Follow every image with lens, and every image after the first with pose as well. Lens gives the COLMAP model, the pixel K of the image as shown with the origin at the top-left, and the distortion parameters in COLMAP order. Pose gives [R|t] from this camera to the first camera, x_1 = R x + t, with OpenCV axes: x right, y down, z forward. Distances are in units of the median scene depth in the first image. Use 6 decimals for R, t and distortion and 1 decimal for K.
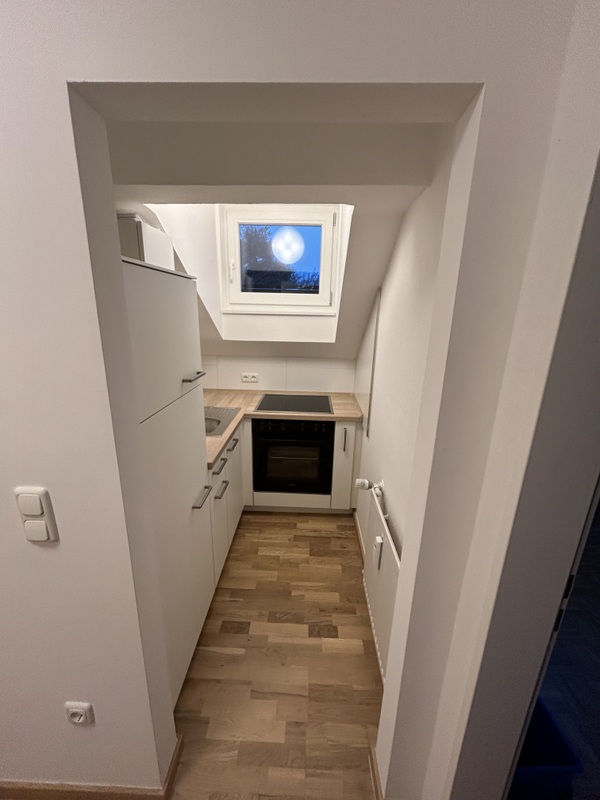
lens RADIAL K [[323.9, 0, 301.6], [0, 323.9, 401.1], [0, 0, 1]] dist [-0.000848, -0.000369]
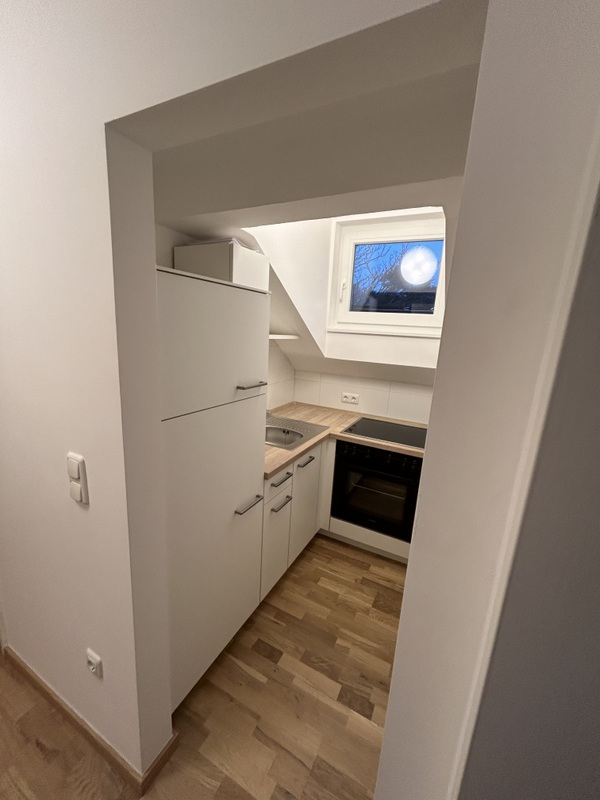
lens RADIAL K [[323.9, 0, 300.7], [0, 323.9, 400.7], [0, 0, 1]] dist [-0.000848, -0.000369]
pose [[0.900893, 0.126649, -0.415153, 0.166101], [-0.156301, 0.986975, -0.038085, -0.007760], [0.404922, 0.099200, 0.908954, 0.087292]]
